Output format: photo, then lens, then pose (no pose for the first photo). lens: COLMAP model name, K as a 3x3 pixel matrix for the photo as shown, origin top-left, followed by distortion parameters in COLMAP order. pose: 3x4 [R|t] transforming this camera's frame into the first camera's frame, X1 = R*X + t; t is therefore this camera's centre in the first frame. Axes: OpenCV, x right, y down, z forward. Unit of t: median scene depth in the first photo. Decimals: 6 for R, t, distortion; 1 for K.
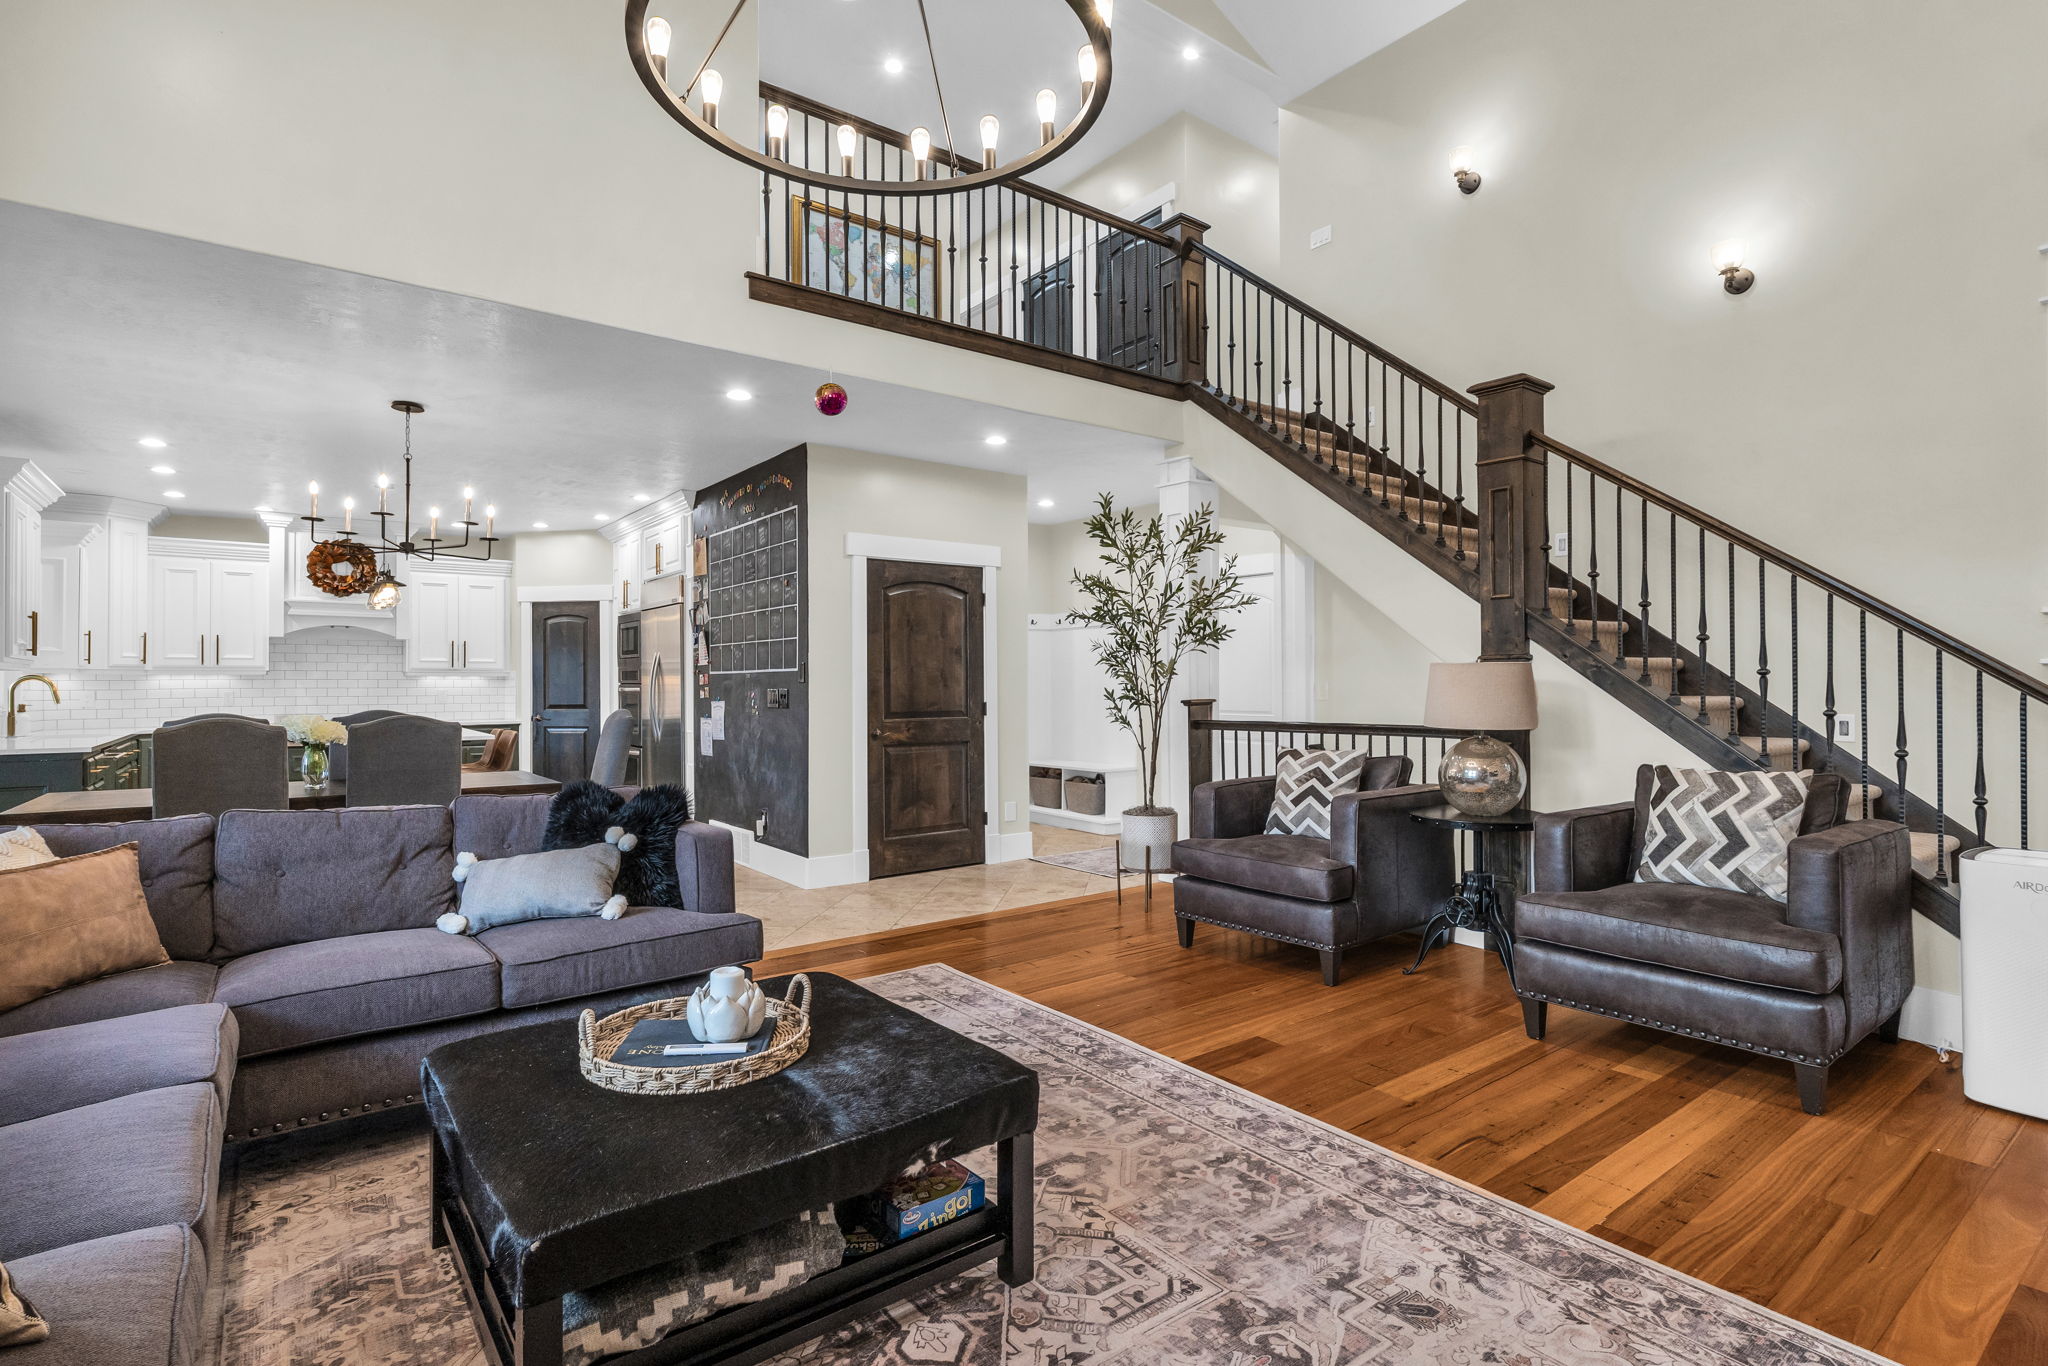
lens RADIAL K [[987.0, 0, 1026.1], [0, 987.0, 676.0], [0, 0, 1]] dist [-0.000423, 0.000097]
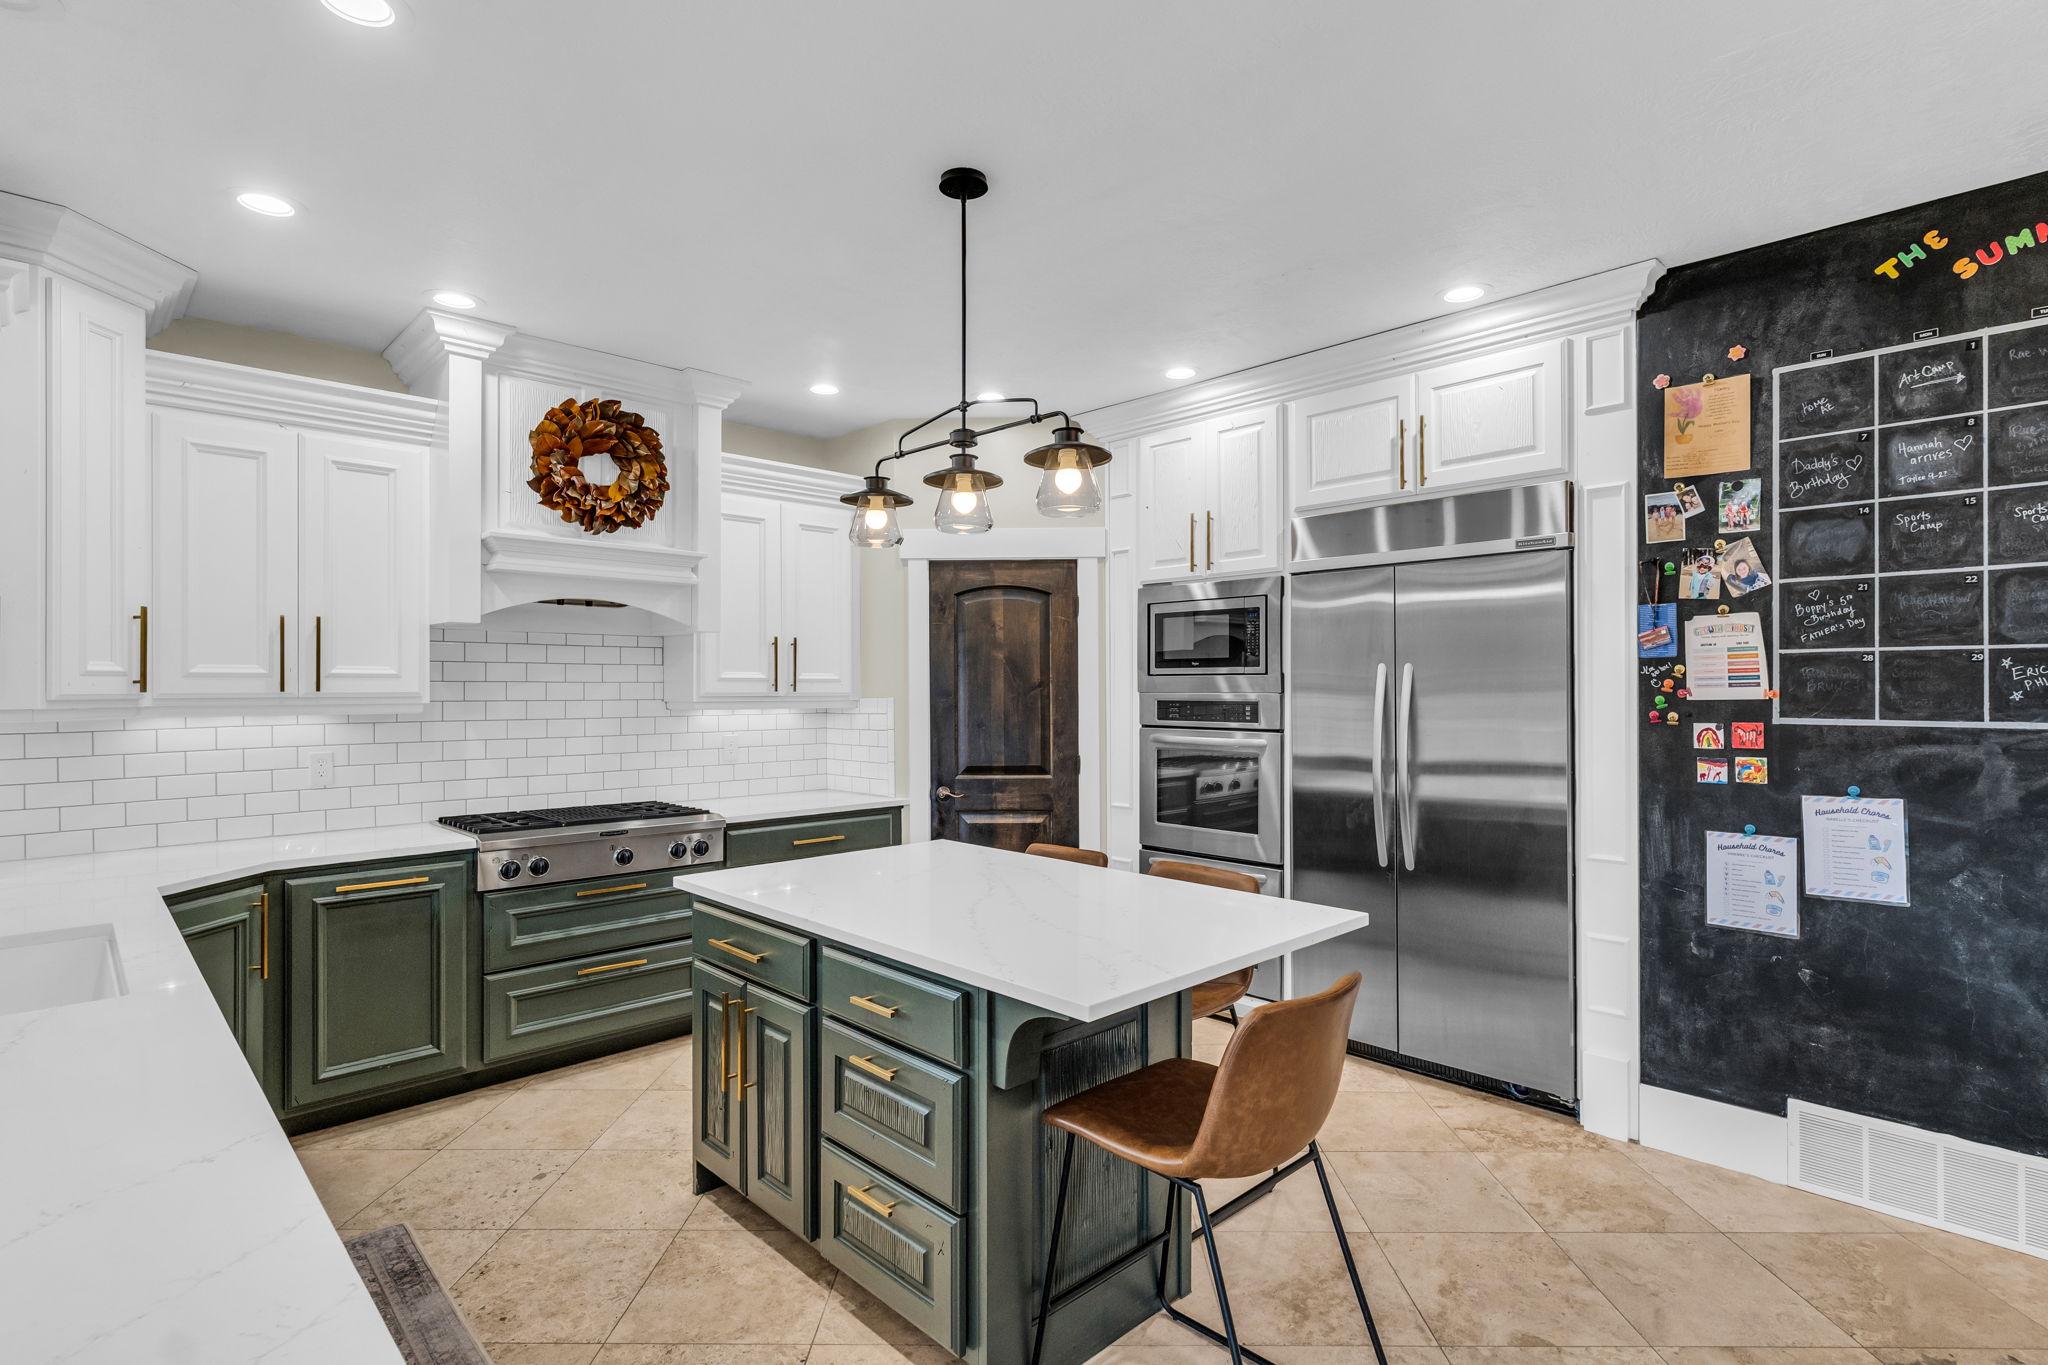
lens RADIAL K [[997.3, 0, 1034.7], [0, 997.3, 684.8], [0, 0, 1]] dist [0.003282, 0.000680]
pose [[0.992472, -0.000361, 0.122474, -0.564803], [0.000220, 0.999999, 0.001162, -0.013939], [-0.122475, -0.001126, 0.992471, 0.546283]]
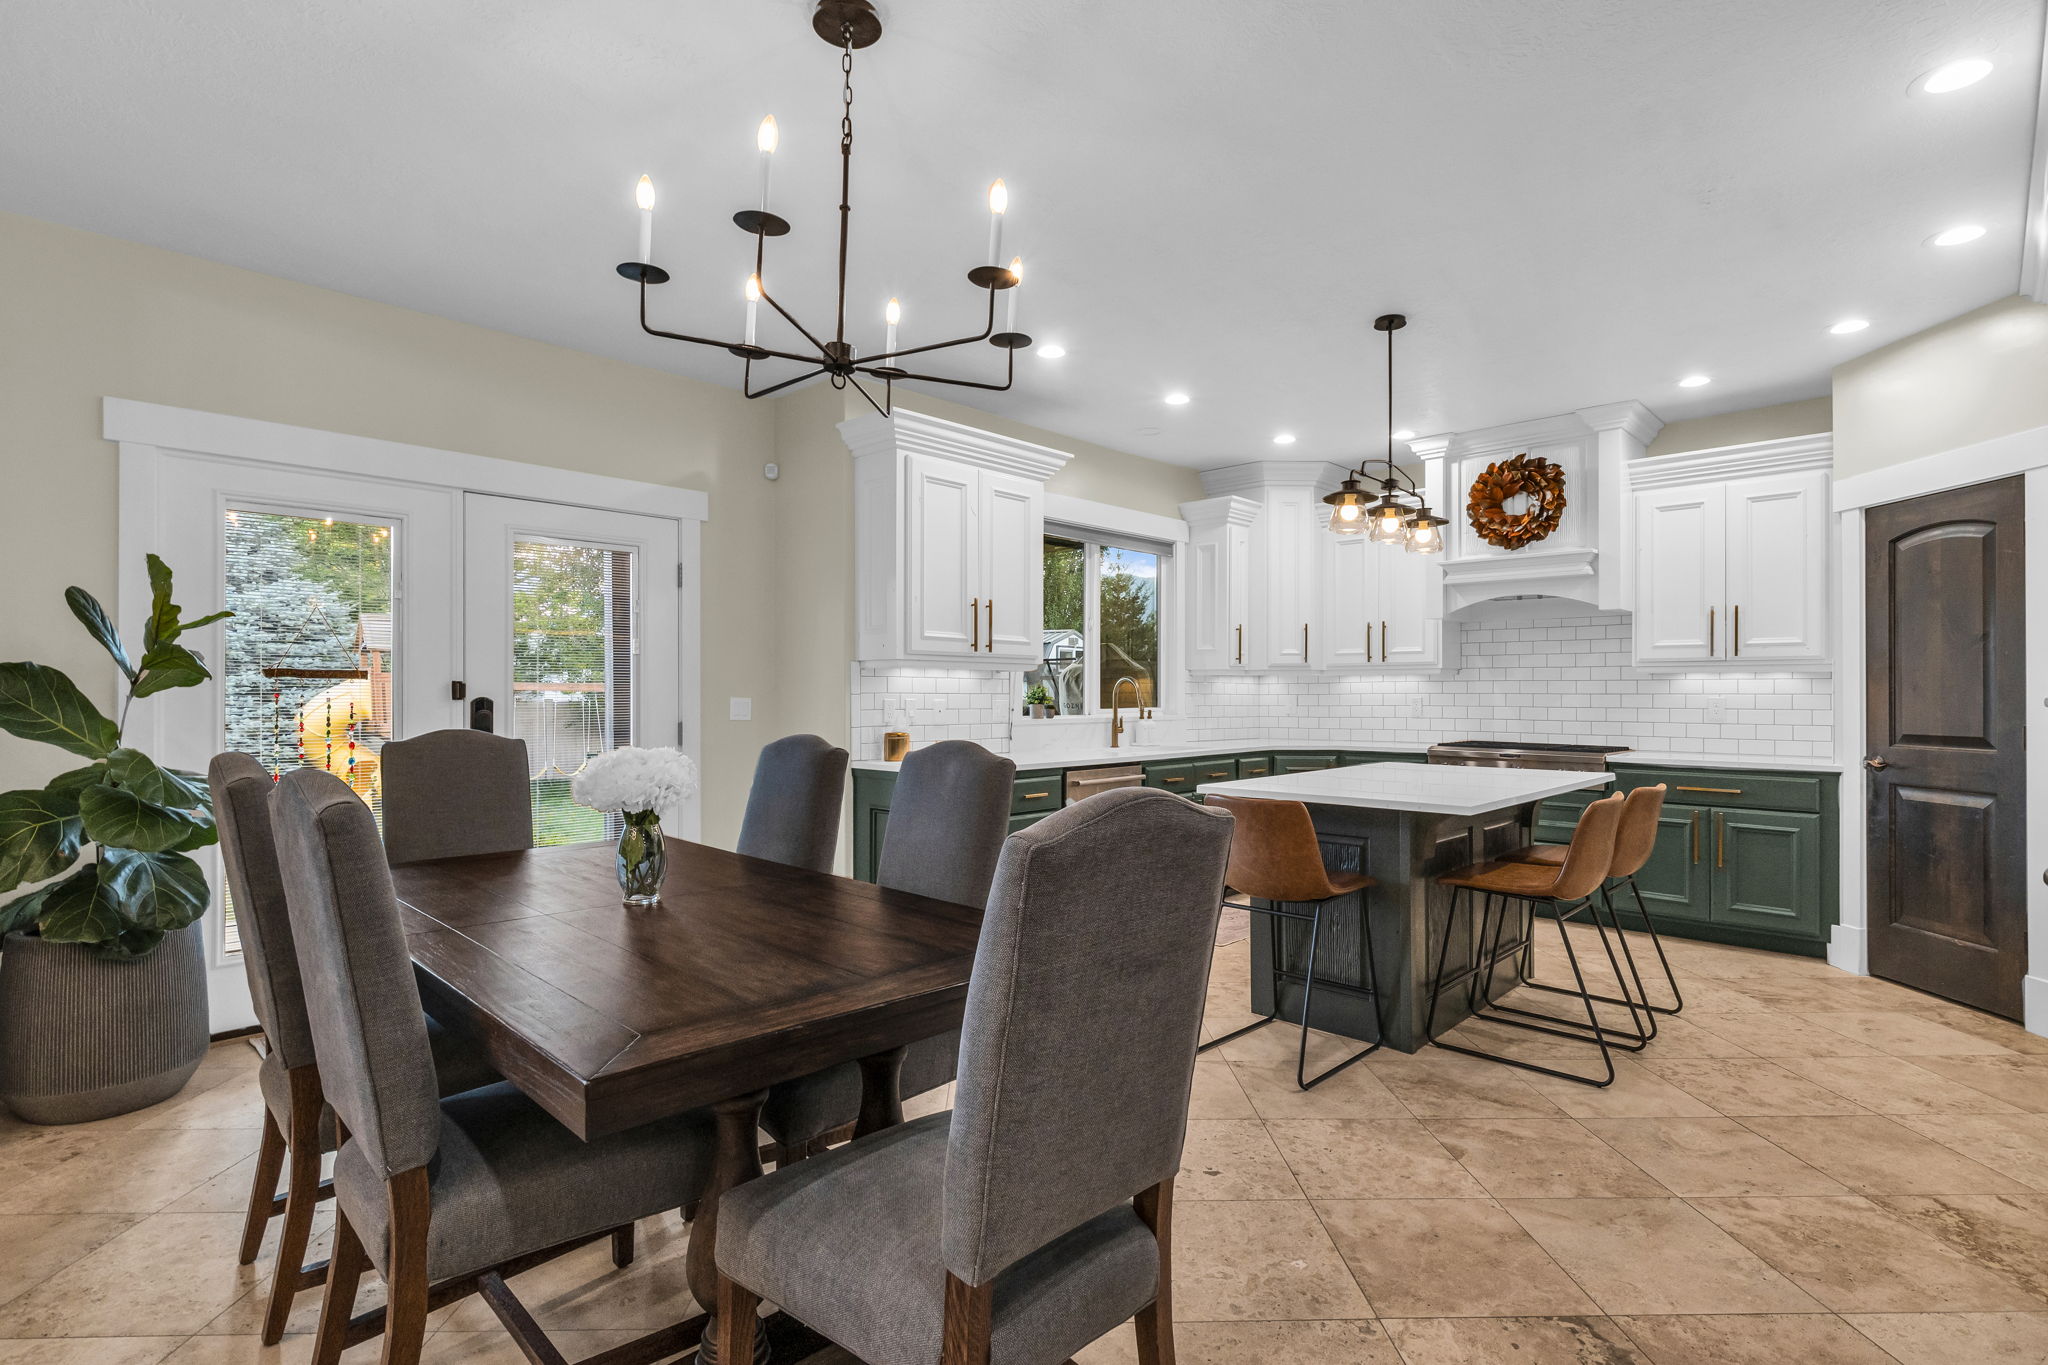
lens RADIAL K [[997.3, 0, 1034.7], [0, 997.3, 684.8], [0, 0, 1]] dist [0.003282, 0.000680]
pose [[0.158039, -0.005162, -0.987419, -0.114412], [0.004400, 0.999980, -0.004524, 0.008198], [0.987423, -0.003630, 0.158059, 0.604423]]
